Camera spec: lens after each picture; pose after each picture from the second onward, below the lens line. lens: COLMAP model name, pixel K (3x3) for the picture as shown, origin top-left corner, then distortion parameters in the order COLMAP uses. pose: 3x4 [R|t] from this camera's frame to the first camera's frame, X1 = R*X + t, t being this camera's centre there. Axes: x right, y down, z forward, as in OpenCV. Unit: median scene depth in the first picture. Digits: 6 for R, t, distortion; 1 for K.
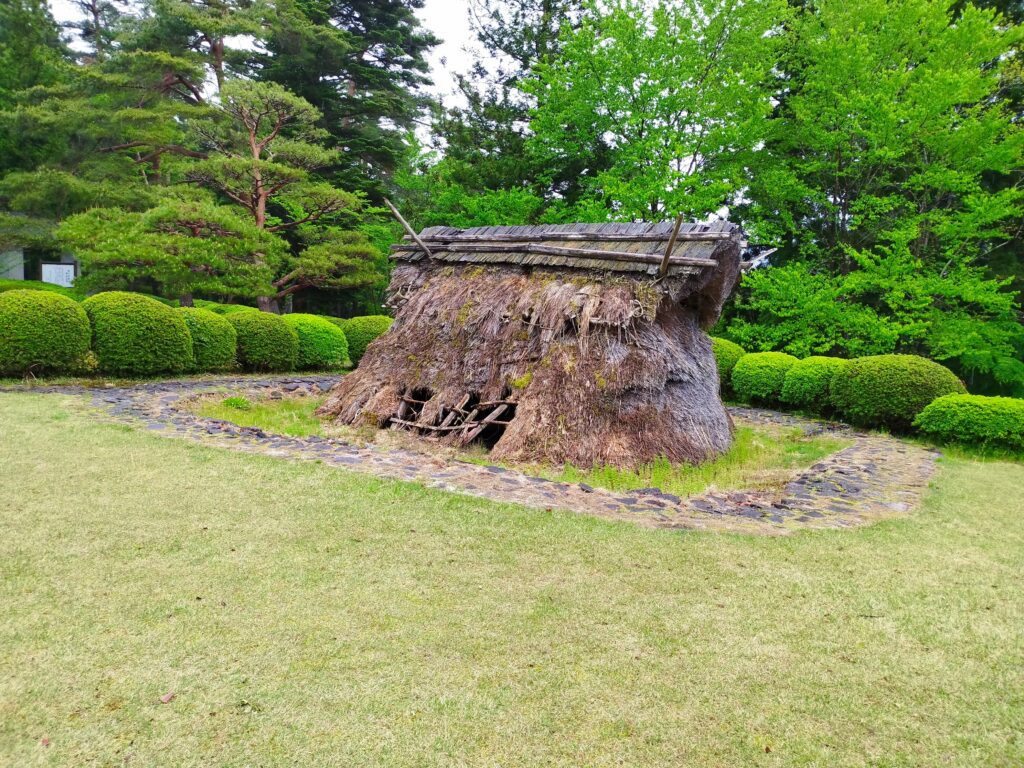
lens RADIAL K [[802.8, 0, 510.0], [0, 802.8, 383.9], [0, 0, 1]] dist [0.057783, -0.010365]
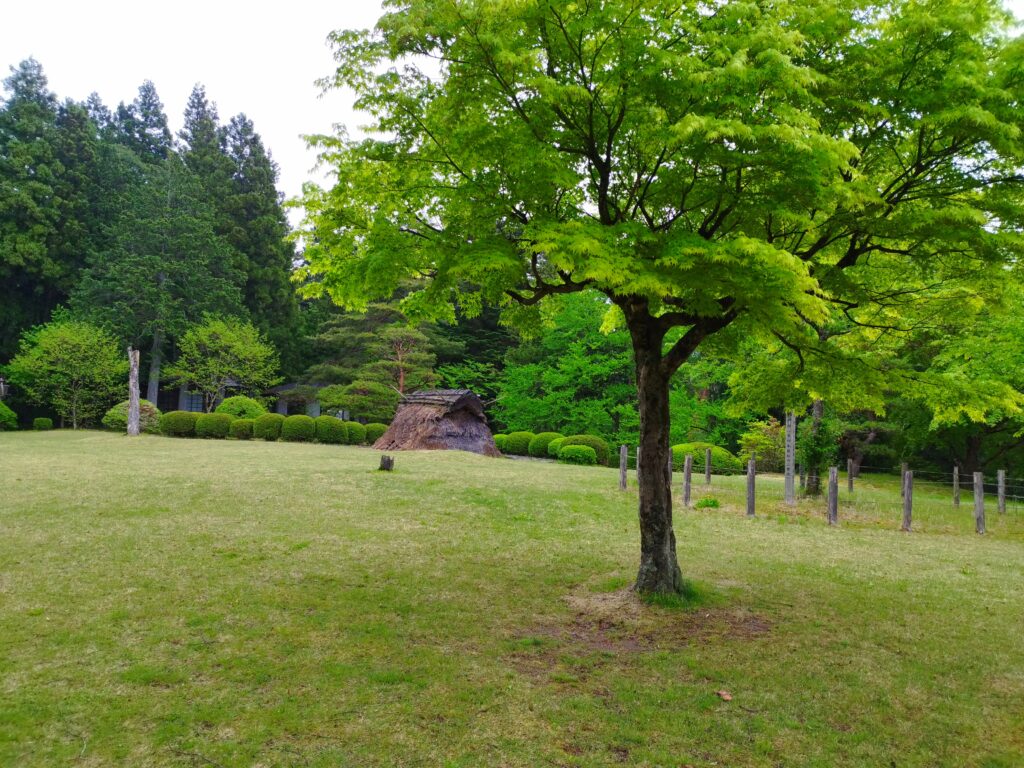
lens RADIAL K [[802.8, 0, 513.7], [0, 802.8, 383.4], [0, 0, 1]] dist [0.057783, -0.010365]
pose [[0.947695, -0.031094, -0.317660, 0.743609], [-0.024949, 0.984981, -0.170848, 0.171692], [0.318201, 0.169837, 0.932686, -1.037021]]
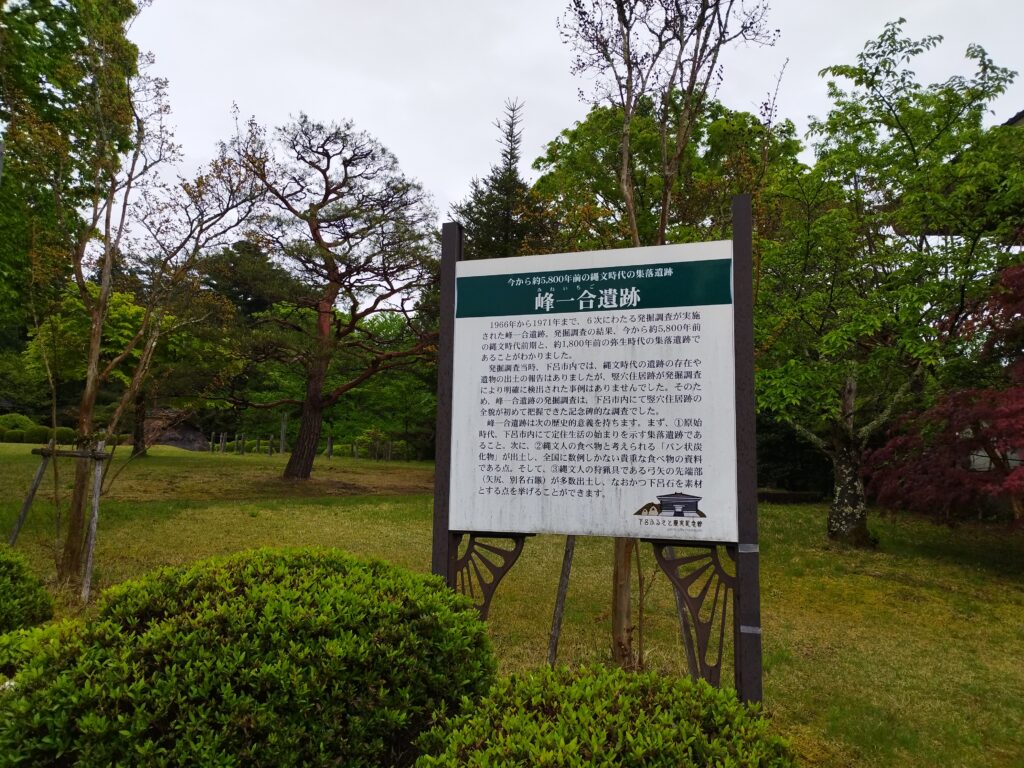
lens RADIAL K [[802.8, 0, 510.9], [0, 802.8, 385.8], [0, 0, 1]] dist [0.057783, -0.010365]
pose [[0.993397, -0.027962, -0.111264, 1.386398], [0.005316, 0.980020, -0.198826, 0.331612], [0.114601, 0.196922, 0.973698, -1.826298]]
